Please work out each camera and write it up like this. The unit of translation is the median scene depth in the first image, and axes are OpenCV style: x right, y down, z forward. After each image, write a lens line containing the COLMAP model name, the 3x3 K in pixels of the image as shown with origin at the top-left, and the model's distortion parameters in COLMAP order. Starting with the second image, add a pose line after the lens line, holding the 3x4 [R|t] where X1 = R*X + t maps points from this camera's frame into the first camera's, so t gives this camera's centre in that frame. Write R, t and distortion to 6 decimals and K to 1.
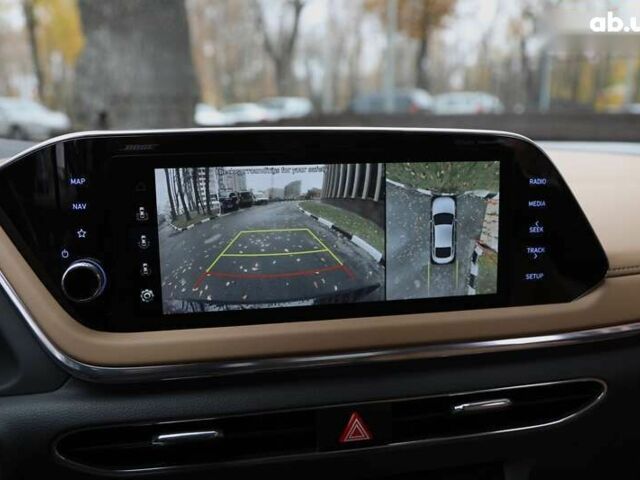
lens RADIAL K [[597.5, 0, 320.0], [0, 597.5, 240.0], [0, 0, 1]] dist [-0.002702, -0.001771]
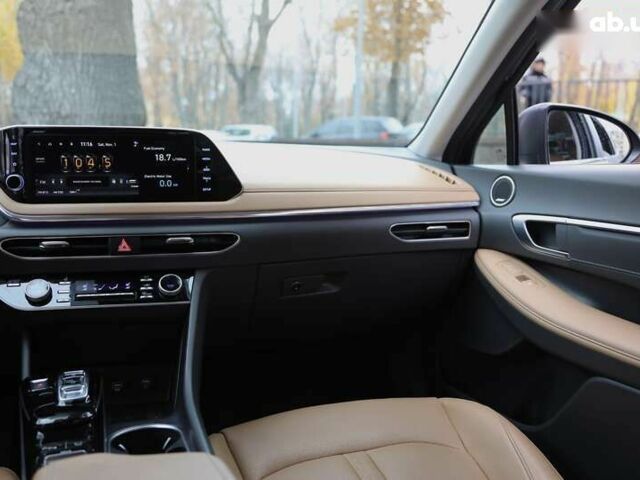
lens RADIAL K [[669.5, 0, 320.0], [0, 669.5, 240.0], [0, 0, 1]] dist [-0.005110, 0.027192]
pose [[0.998804, 0.010193, 0.047826, 0.721124], [-0.007236, 0.998074, -0.061608, 0.446246], [-0.048362, 0.061188, 0.996954, -1.768922]]
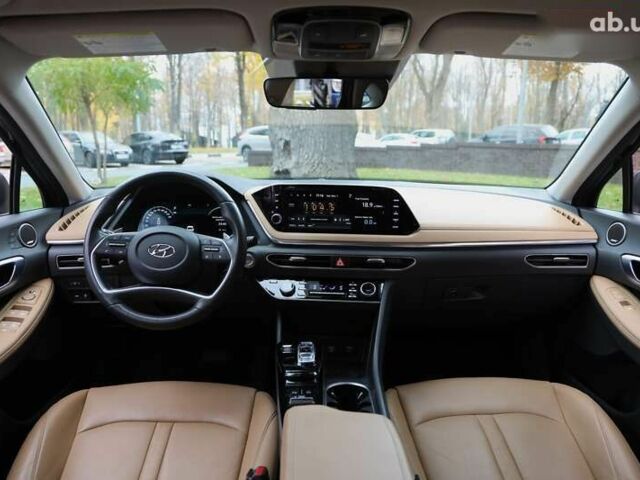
lens RADIAL K [[505.7, 0, 320.0], [0, 505.7, 240.0], [0, 0, 1]] dist [-0.119929, 0.066190]
pose [[0.961866, 0.069354, -0.264584, 0.763331], [-0.071498, 0.997440, 0.001530, 0.173726], [0.264012, 0.017446, 0.964361, -2.102775]]
